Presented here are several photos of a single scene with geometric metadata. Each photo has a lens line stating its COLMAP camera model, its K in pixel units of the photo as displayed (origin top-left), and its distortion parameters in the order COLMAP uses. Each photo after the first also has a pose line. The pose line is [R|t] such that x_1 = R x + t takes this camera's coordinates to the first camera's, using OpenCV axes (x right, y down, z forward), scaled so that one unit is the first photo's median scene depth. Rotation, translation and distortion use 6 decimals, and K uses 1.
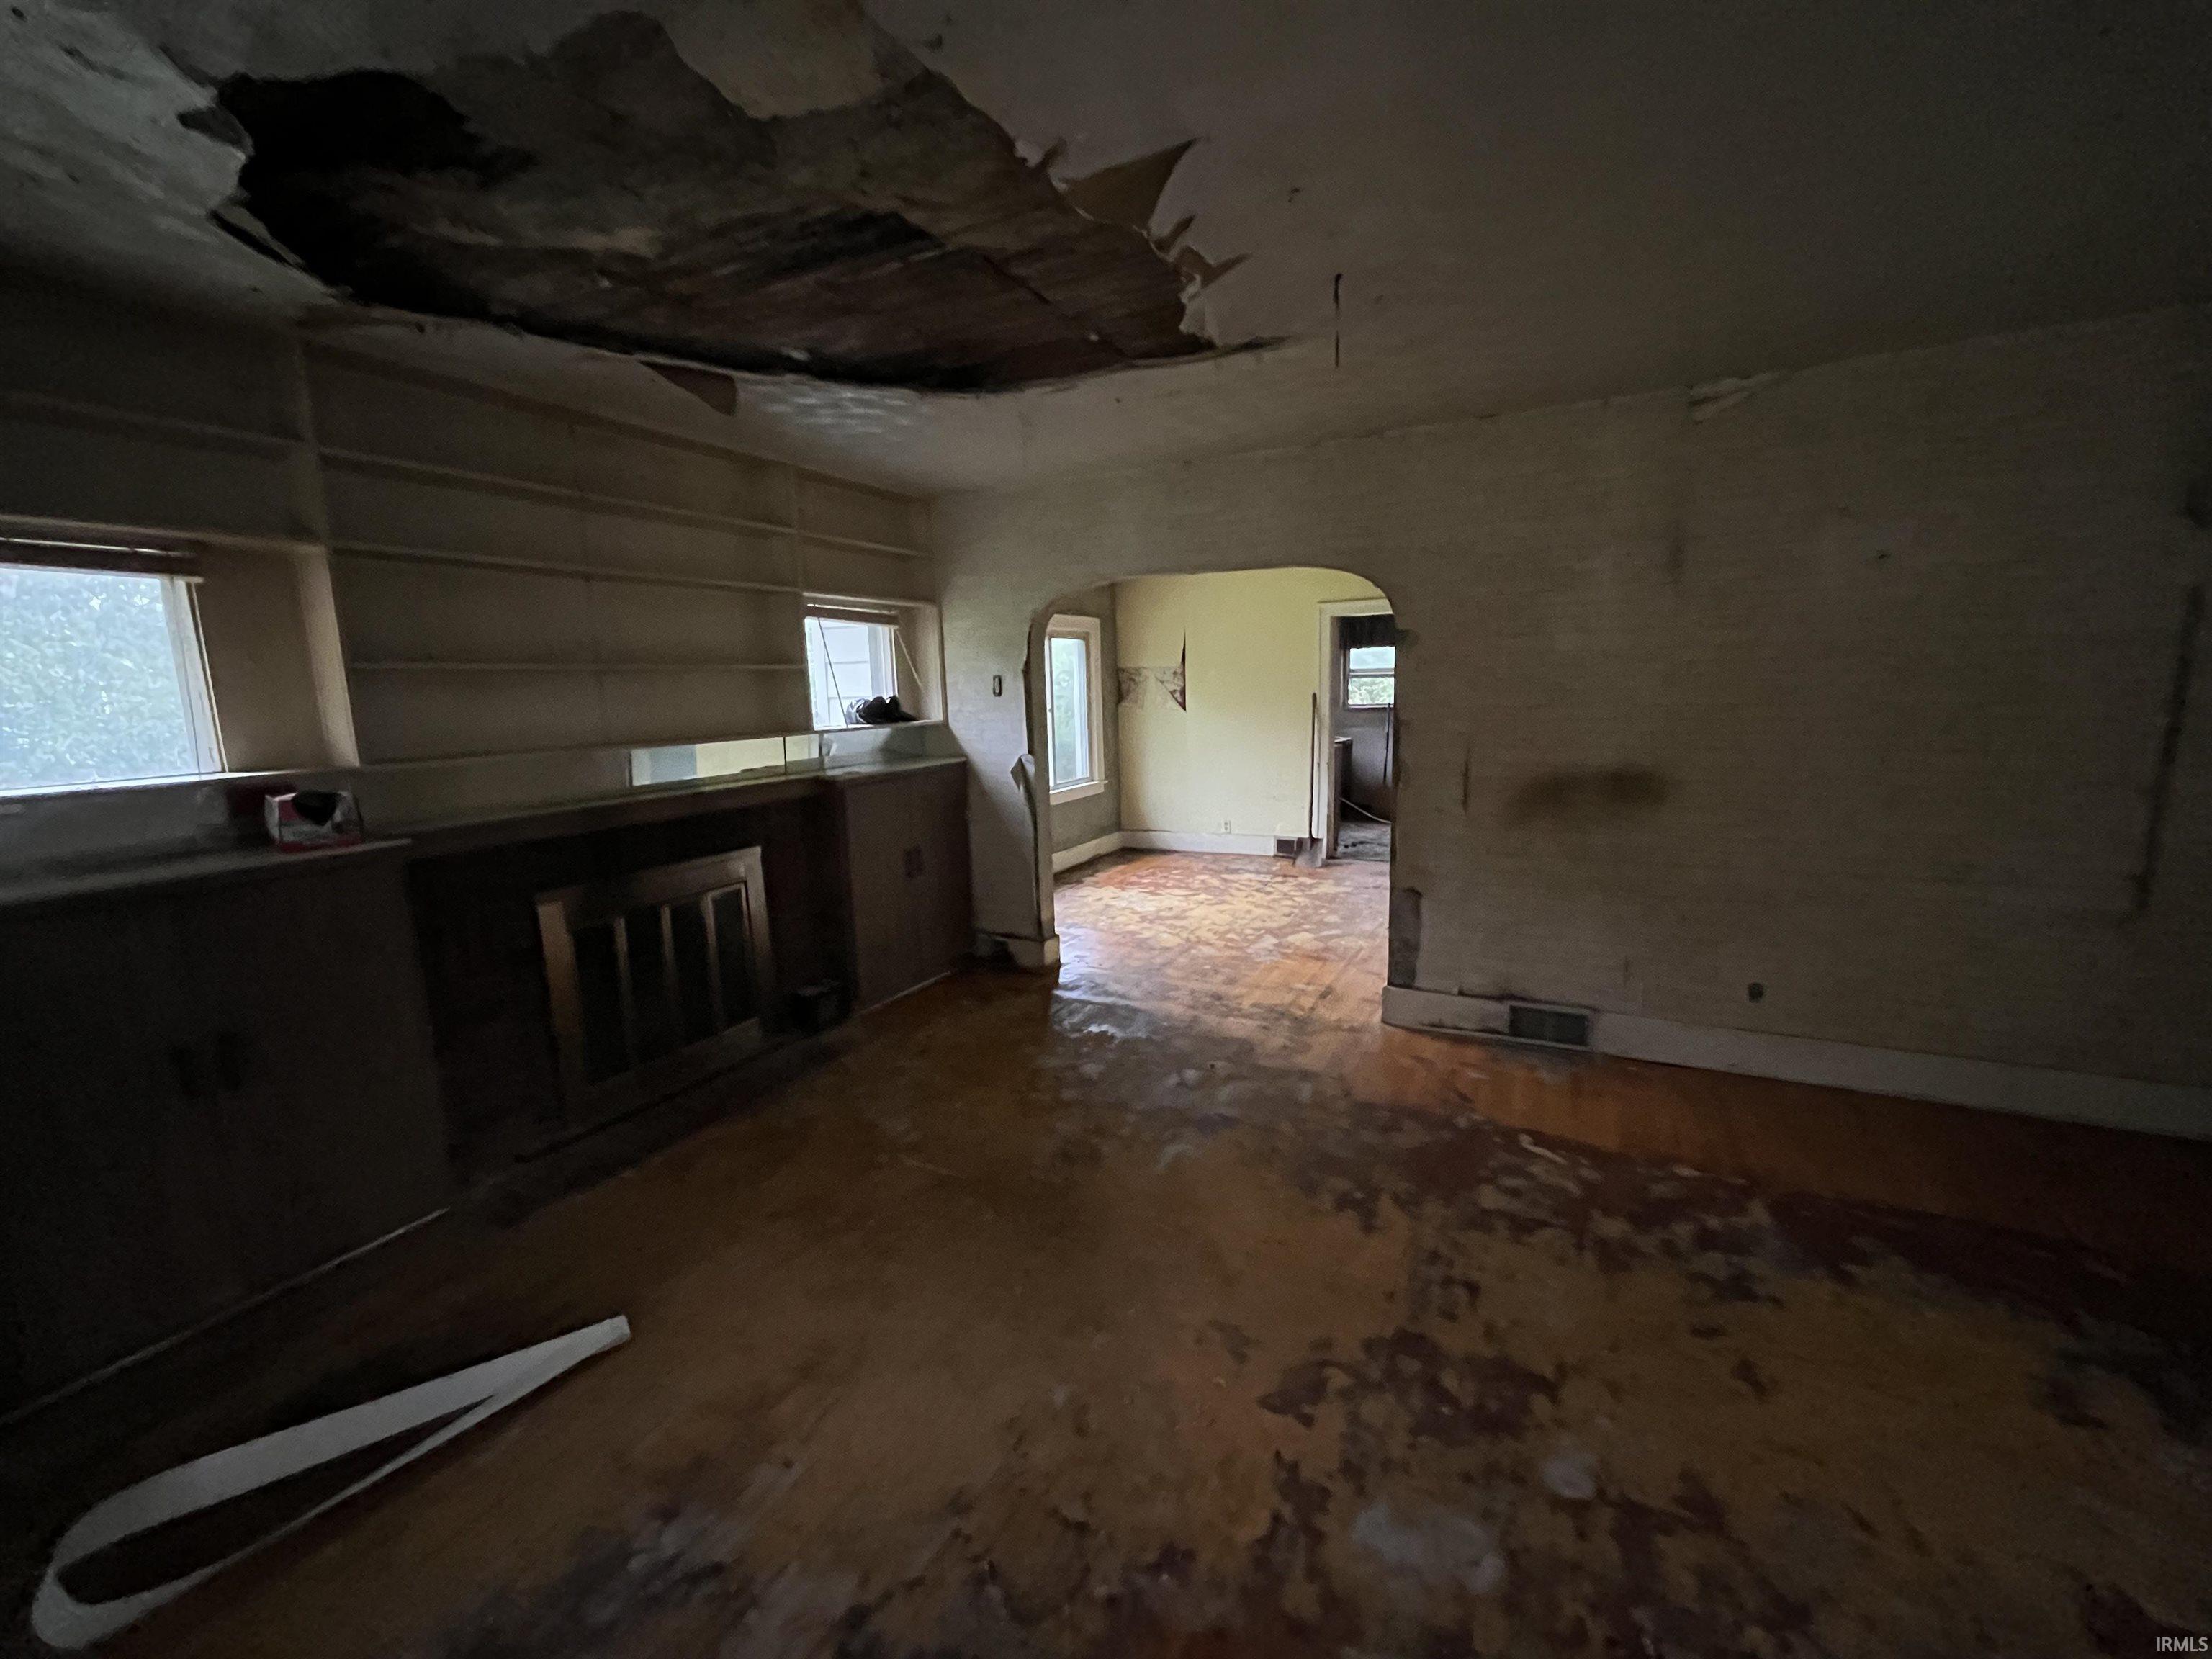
lens RADIAL K [[895.7, 0, 1105.7], [0, 895.7, 824.3], [0, 0, 1]] dist [-0.000041, -0.000119]
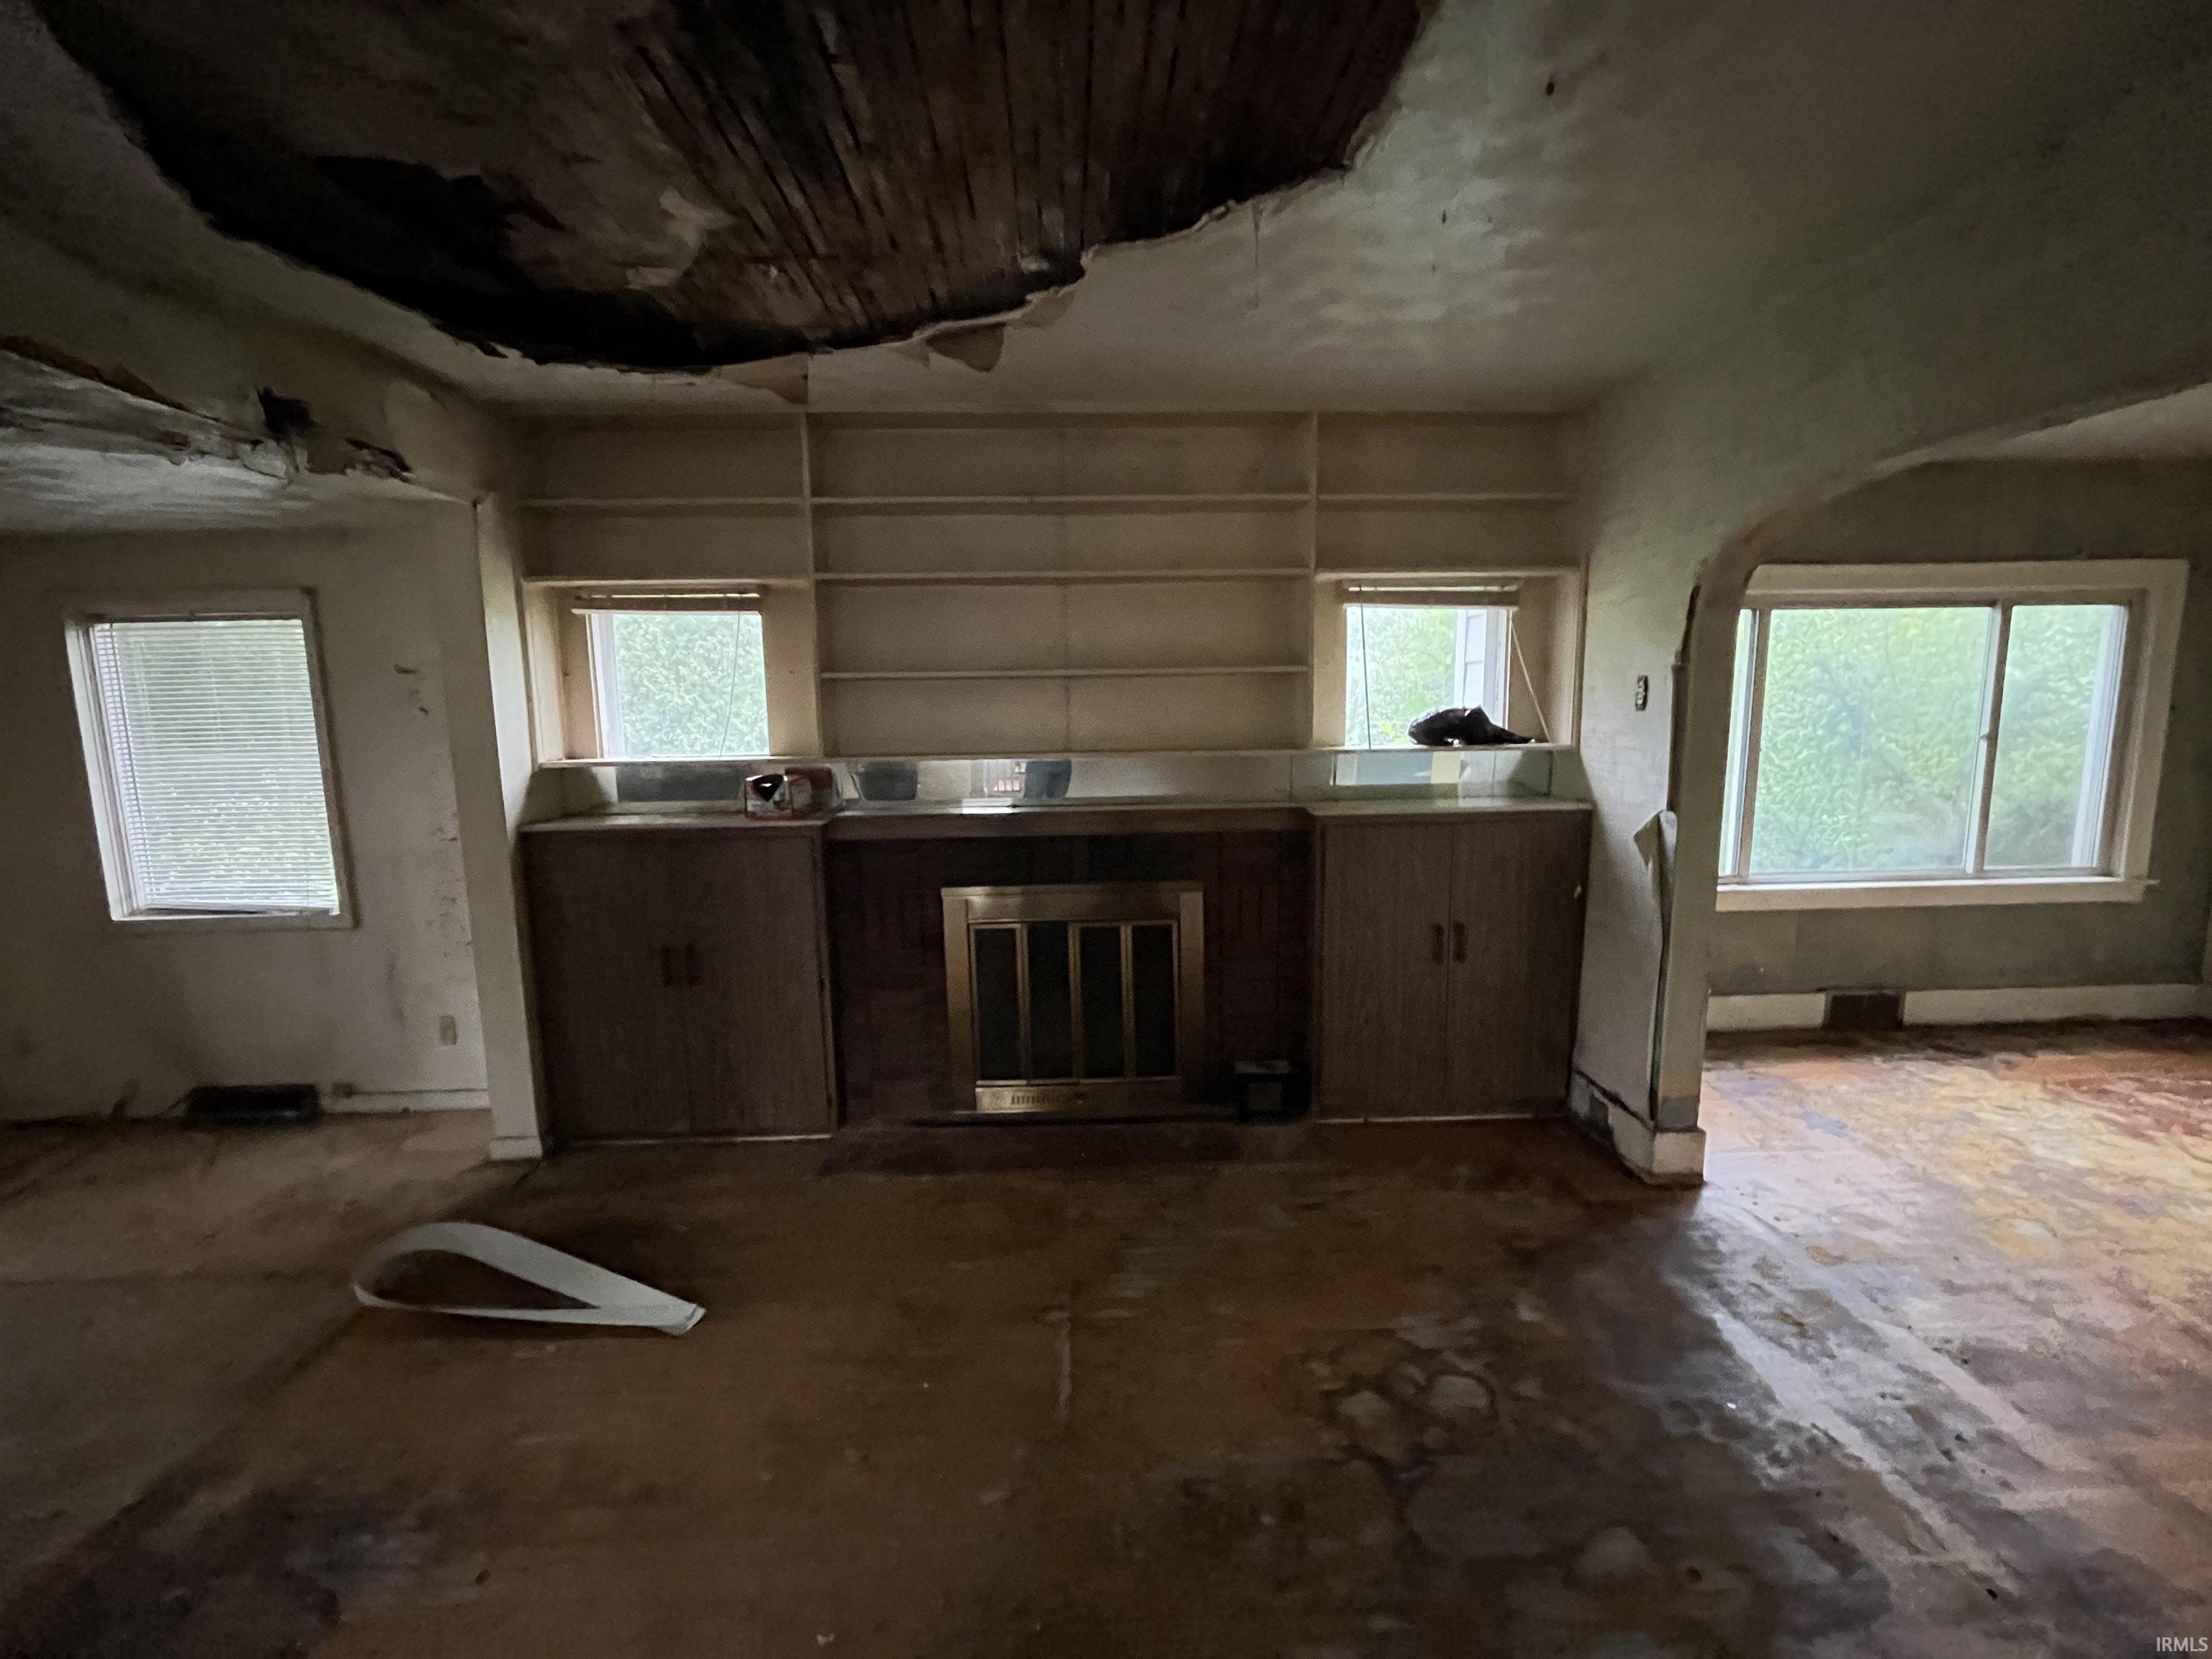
lens RADIAL K [[895.7, 0, 1105.7], [0, 895.7, 824.3], [0, 0, 1]] dist [-0.000041, -0.000119]
pose [[0.498963, 0.131086, -0.856652, 0.217502], [-0.134472, 0.988232, 0.072897, -0.058999], [0.856127, 0.078823, 0.510719, 0.366186]]
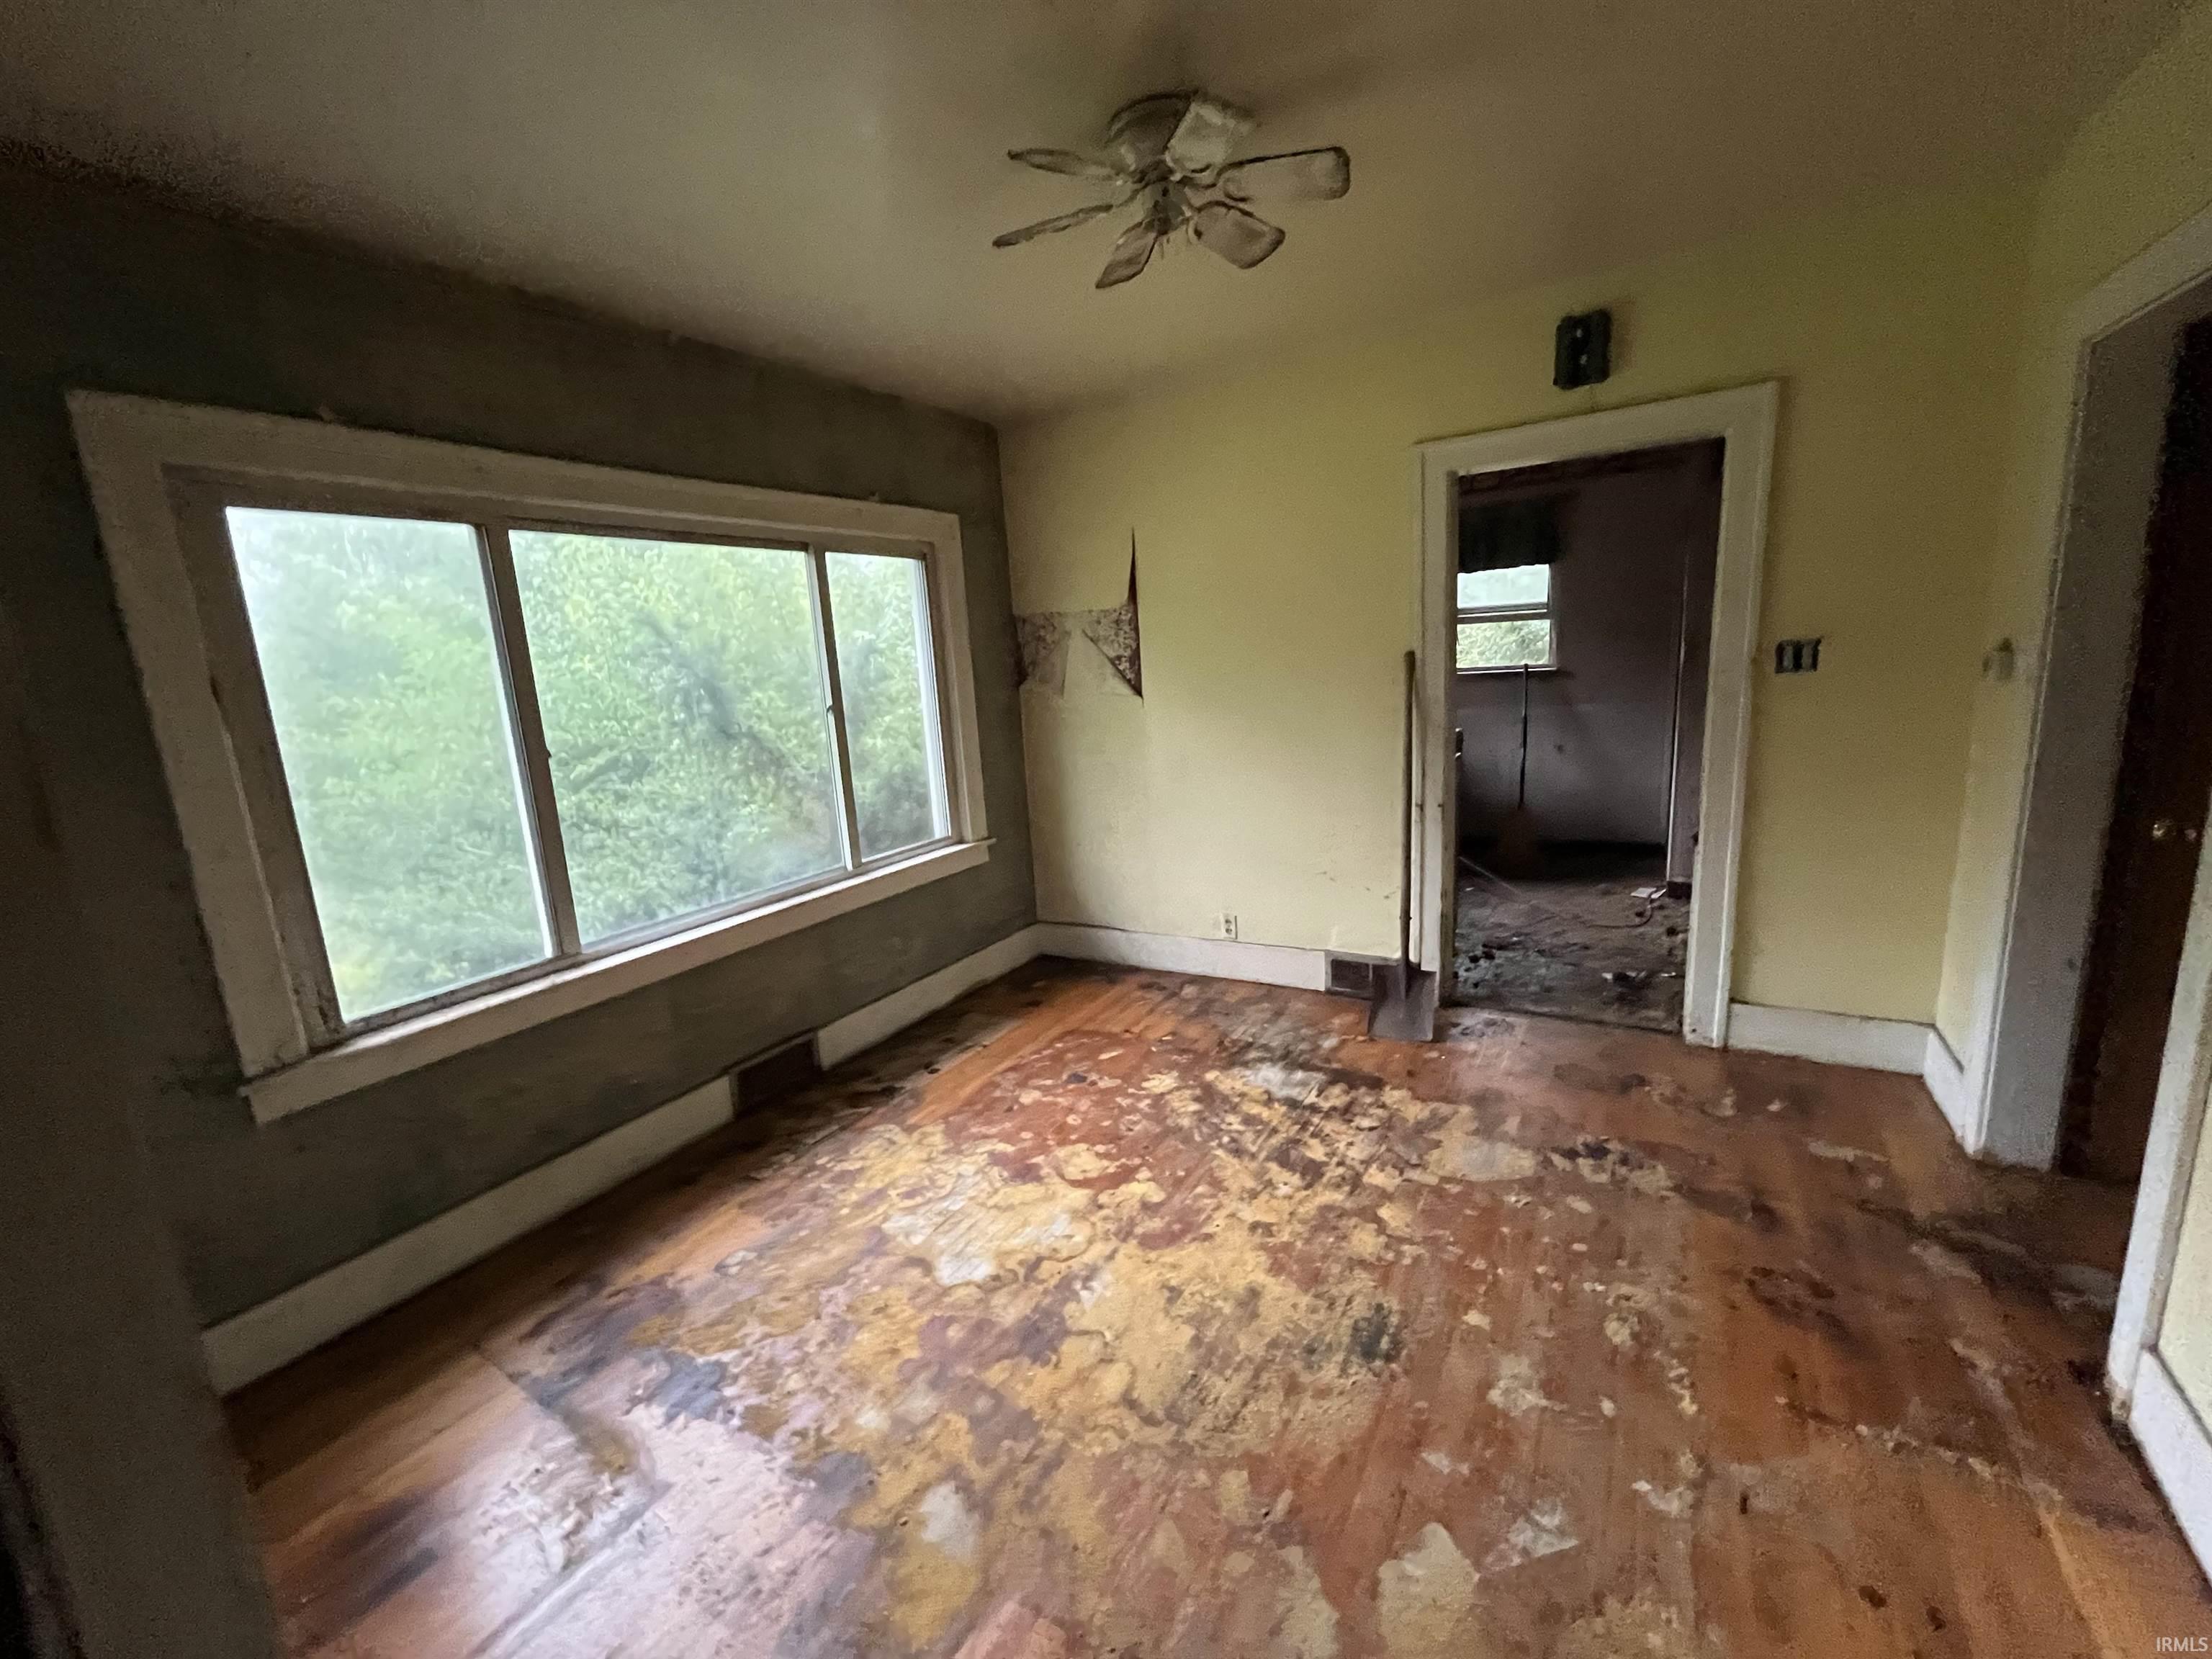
lens RADIAL K [[895.7, 0, 1105.7], [0, 895.7, 824.3], [0, 0, 1]] dist [-0.000041, -0.000119]
pose [[0.997777, -0.025460, -0.061593, 0.156213], [0.027437, 0.999128, 0.031465, -0.114444], [0.060738, -0.033085, 0.997605, 0.793315]]
